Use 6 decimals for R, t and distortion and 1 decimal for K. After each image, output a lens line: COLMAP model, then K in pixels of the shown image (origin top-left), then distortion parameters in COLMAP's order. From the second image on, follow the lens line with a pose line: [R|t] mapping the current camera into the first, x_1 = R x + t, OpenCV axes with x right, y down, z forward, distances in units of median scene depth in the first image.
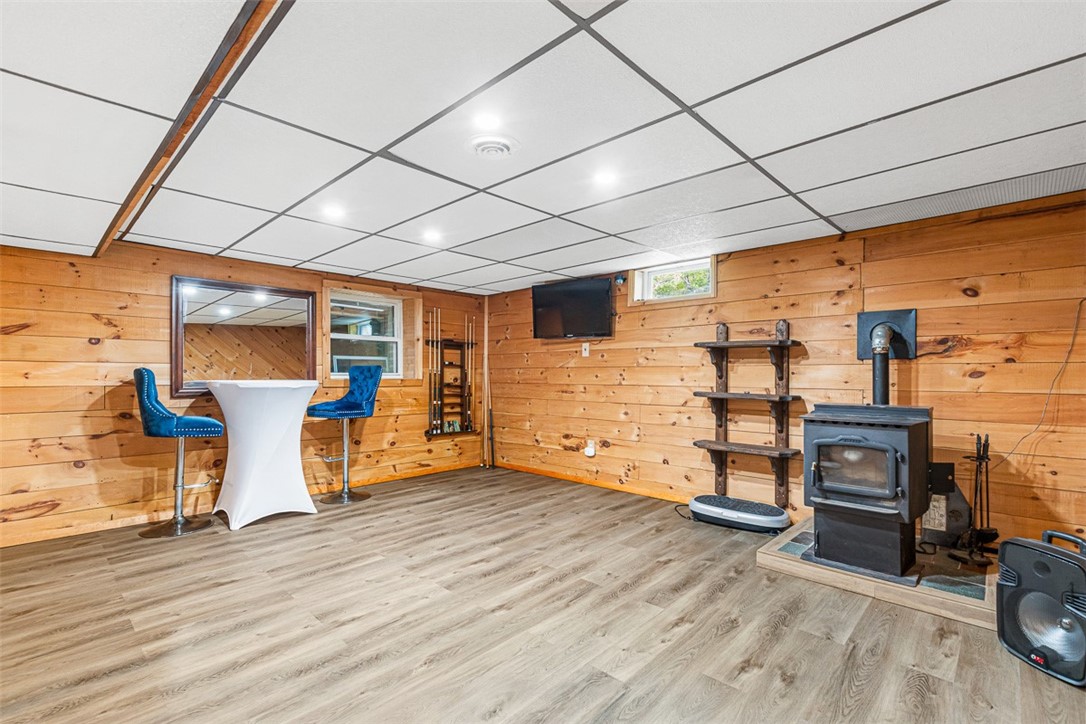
lens RADIAL K [[492.3, 0, 544.9], [0, 492.3, 372.3], [0, 0, 1]] dist [0.003556, 0.000105]
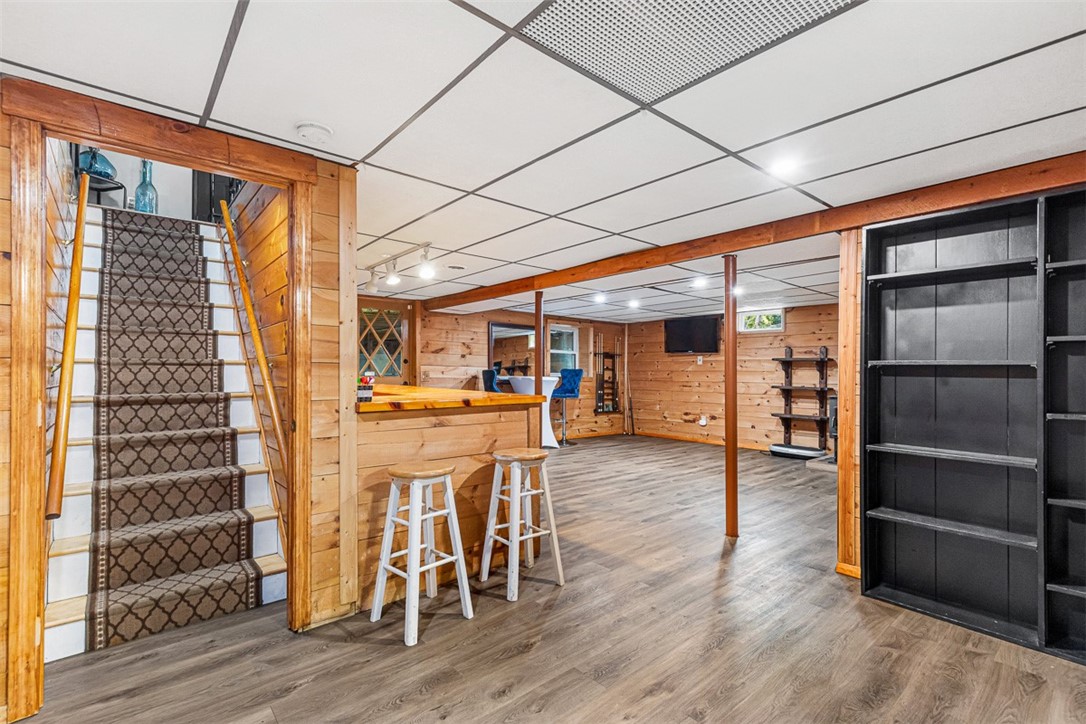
lens RADIAL K [[492.3, 0, 544.9], [0, 492.3, 372.3], [0, 0, 1]] dist [0.003556, 0.000105]
pose [[0.994416, 0.010164, -0.105044, -0.249707], [-0.010558, 0.999939, -0.003191, 0.004304], [0.105005, 0.004282, 0.994462, -0.656179]]
